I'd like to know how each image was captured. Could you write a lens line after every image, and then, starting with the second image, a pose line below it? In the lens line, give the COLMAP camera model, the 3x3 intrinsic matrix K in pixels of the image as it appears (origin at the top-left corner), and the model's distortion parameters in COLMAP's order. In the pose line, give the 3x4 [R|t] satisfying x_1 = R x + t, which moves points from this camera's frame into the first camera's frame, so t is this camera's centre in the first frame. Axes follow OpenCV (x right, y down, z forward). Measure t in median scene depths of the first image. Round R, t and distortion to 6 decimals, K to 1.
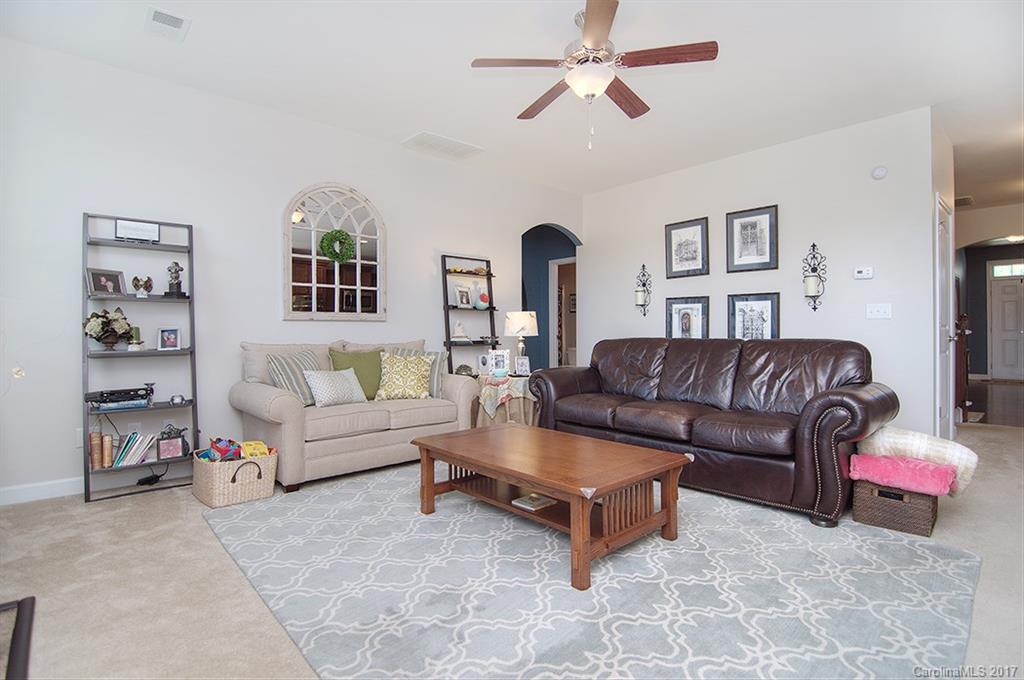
lens RADIAL K [[492.9, 0, 510.8], [0, 492.9, 331.6], [0, 0, 1]] dist [-0.017678, -0.000470]
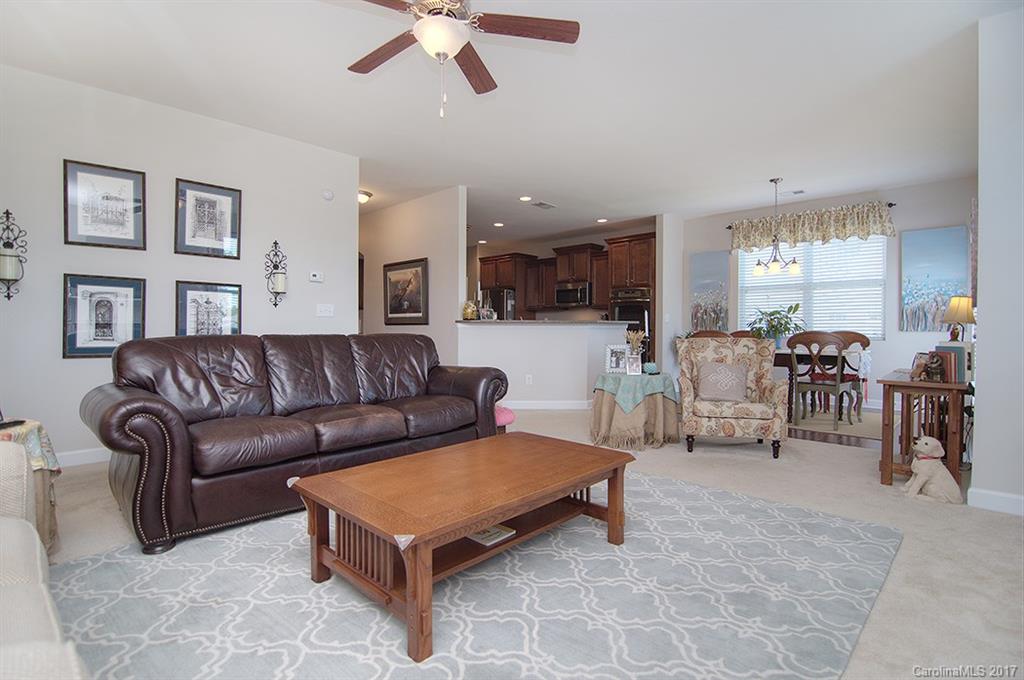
lens RADIAL K [[492.9, 0, 513.8], [0, 492.9, 337.4], [0, 0, 1]] dist [-0.017678, -0.000470]
pose [[-0.073078, -0.021925, 0.997085, -0.398271], [-0.005560, 0.999752, 0.021576, -0.003101], [-0.997311, -0.003967, -0.073182, 0.517090]]
